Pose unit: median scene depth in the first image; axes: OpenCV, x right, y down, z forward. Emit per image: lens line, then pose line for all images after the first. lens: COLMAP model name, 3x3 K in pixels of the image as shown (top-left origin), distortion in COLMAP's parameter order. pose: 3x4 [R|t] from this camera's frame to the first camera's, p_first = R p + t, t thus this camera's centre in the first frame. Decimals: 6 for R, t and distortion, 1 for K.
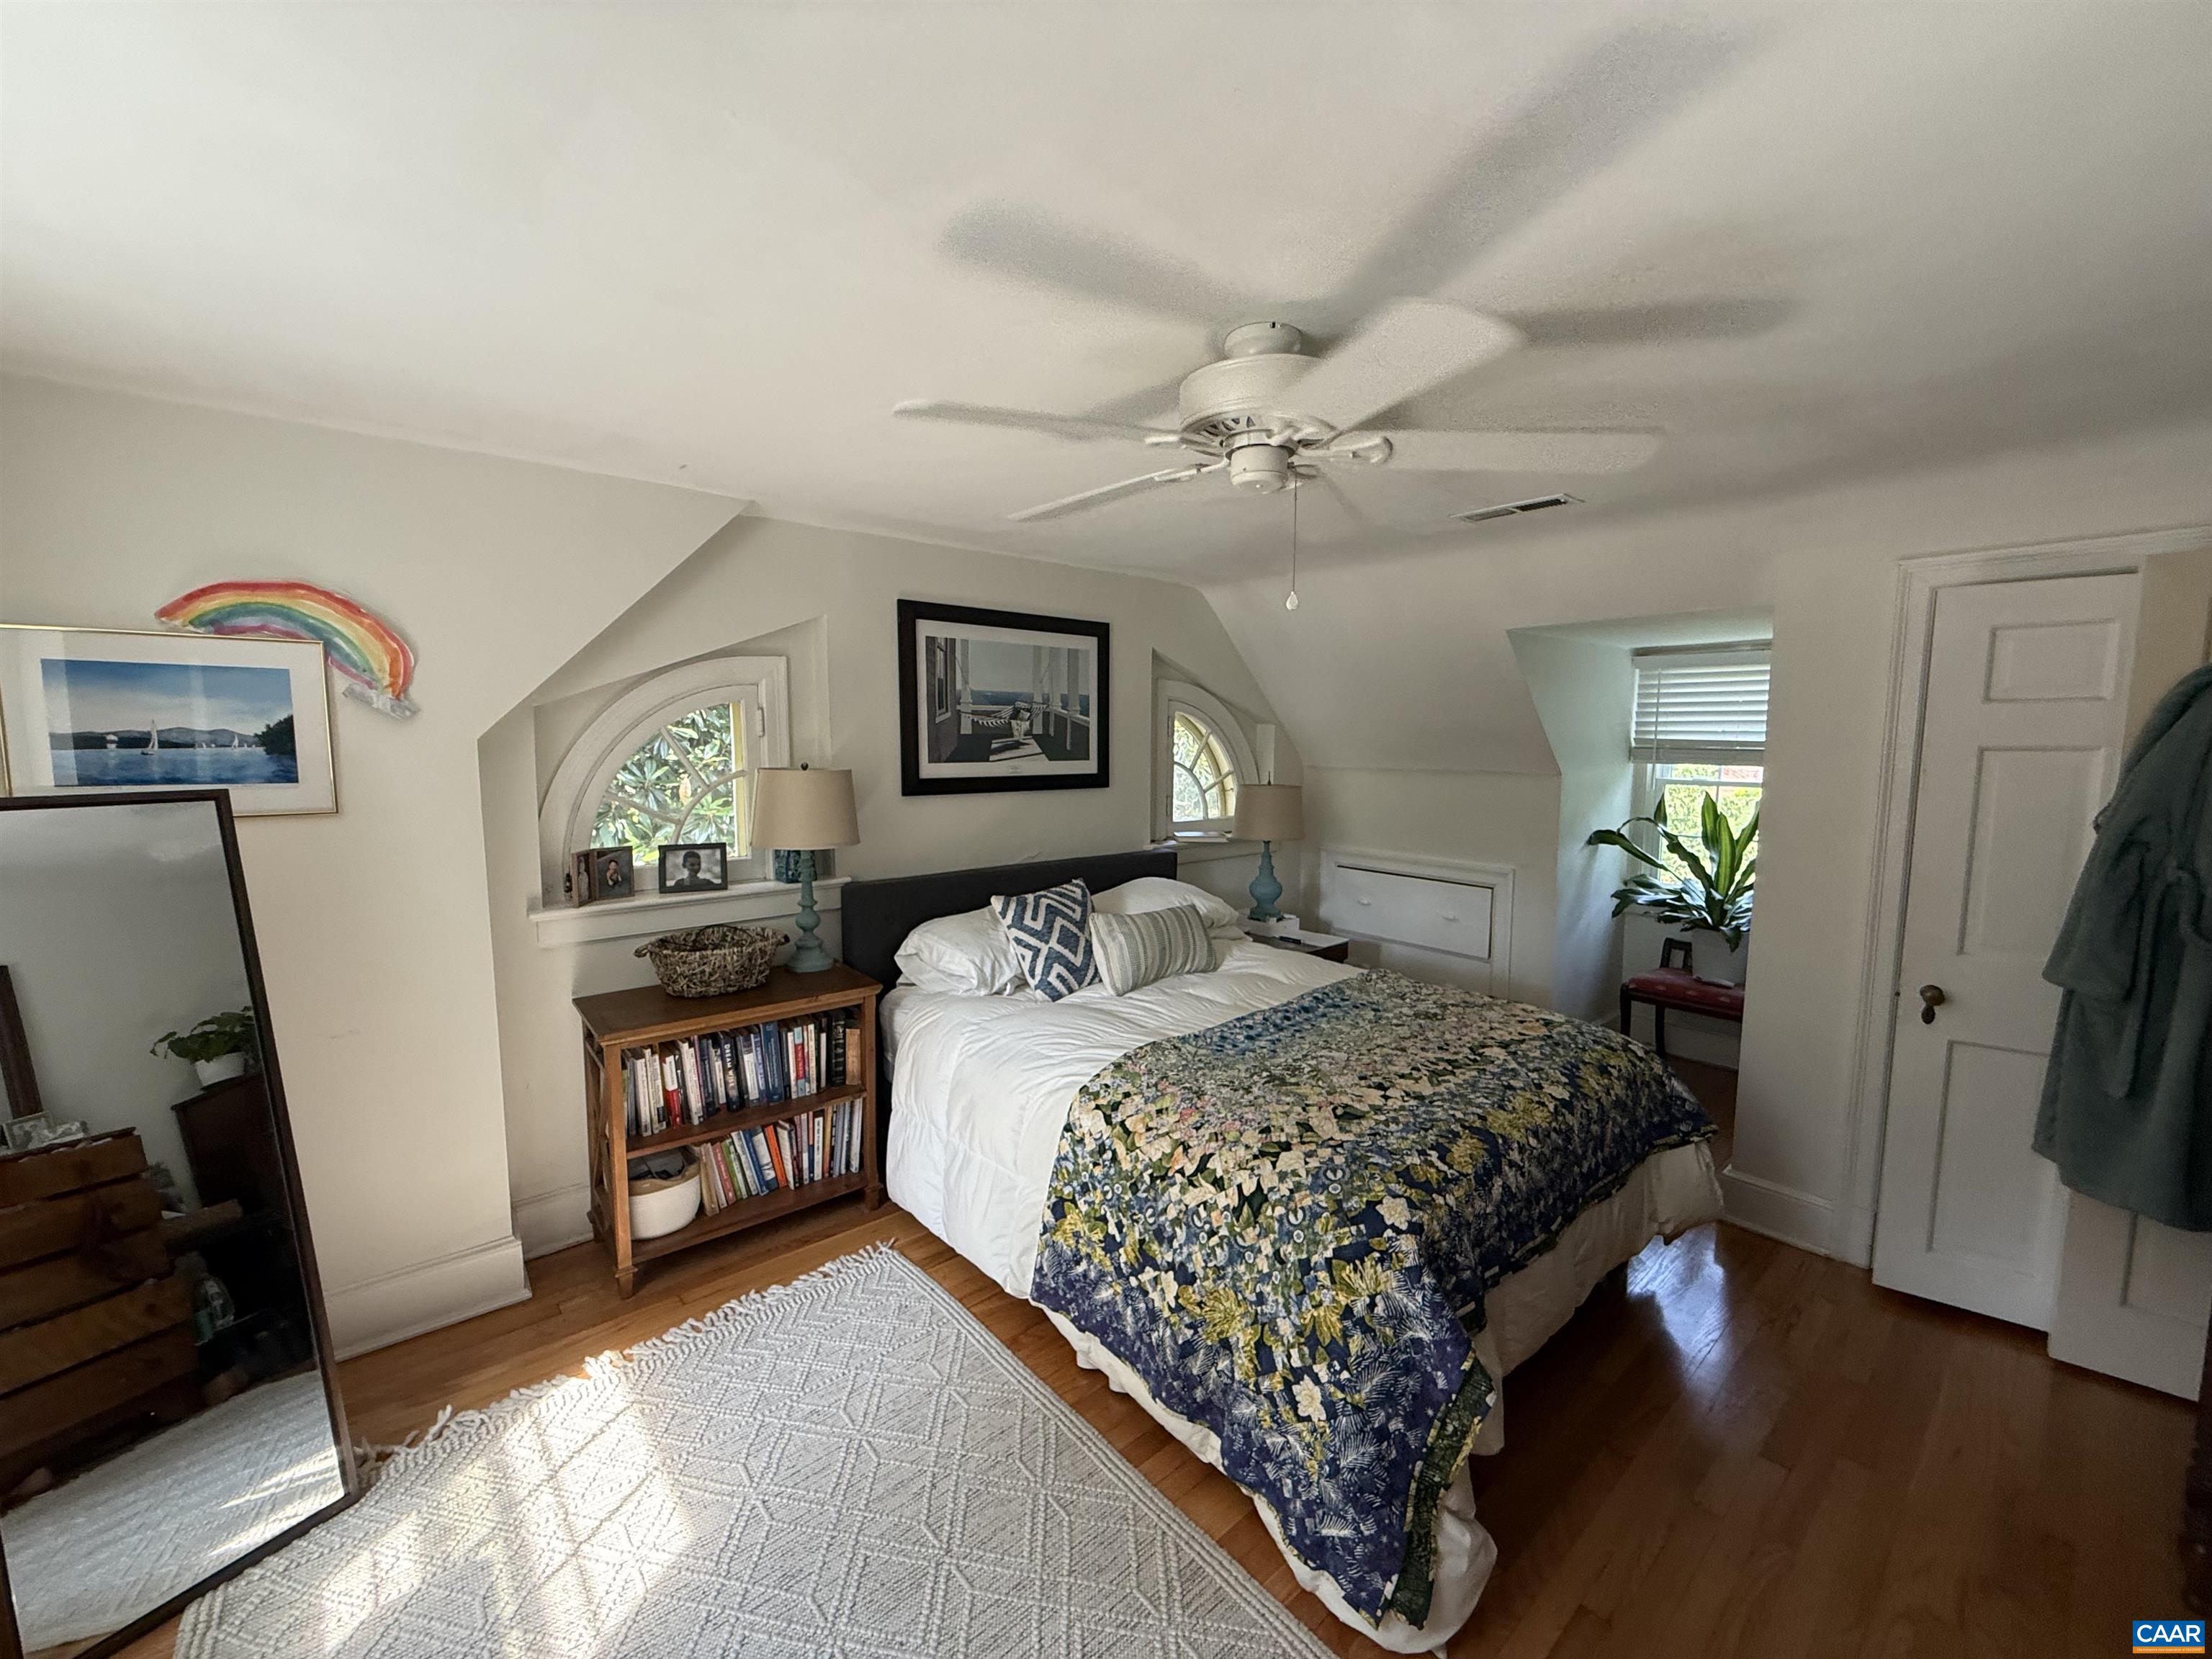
lens RADIAL K [[884.3, 0, 1100.5], [0, 884.3, 828.7], [0, 0, 1]] dist [-0.001406, 0.000451]
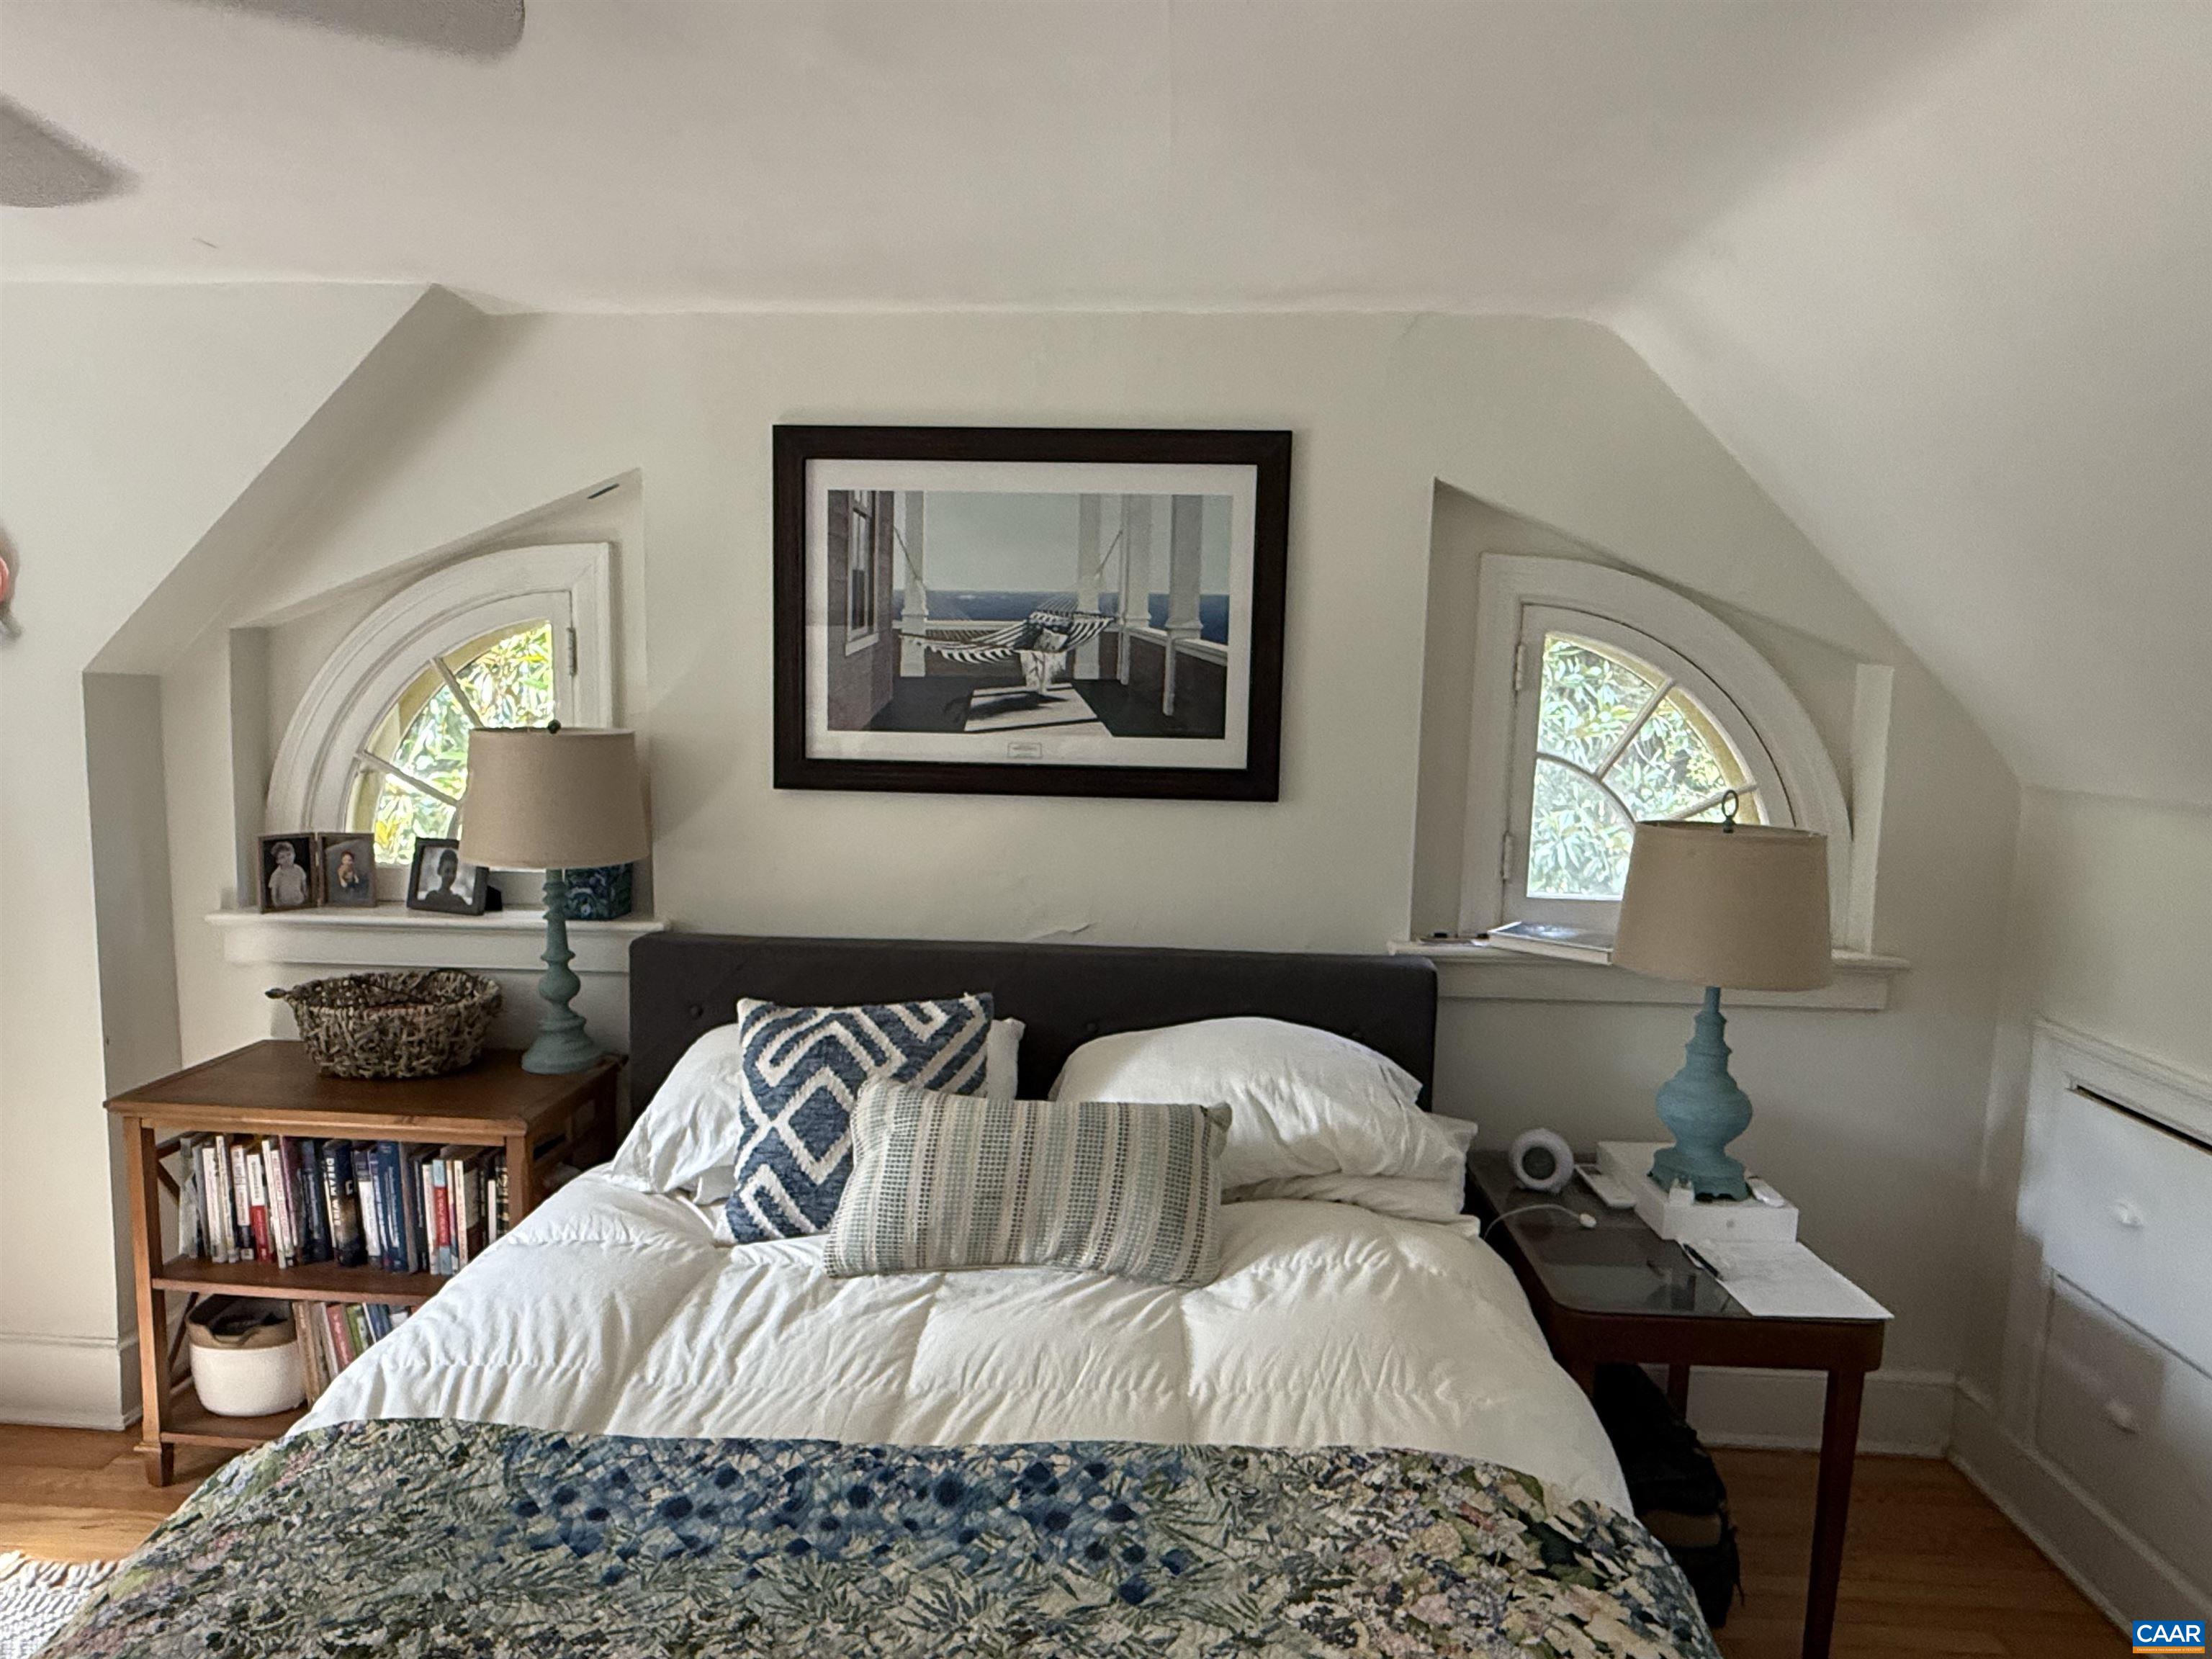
lens RADIAL K [[1339.0, 0, 1105.4], [0, 1339.0, 830.3], [0, 0, 1]] dist [0.000505, -0.001615]
pose [[0.724599, 0.086820, -0.683680, 0.509441], [-0.088906, 0.995520, 0.032194, -0.058059], [0.683412, 0.037455, 0.729072, 0.557711]]
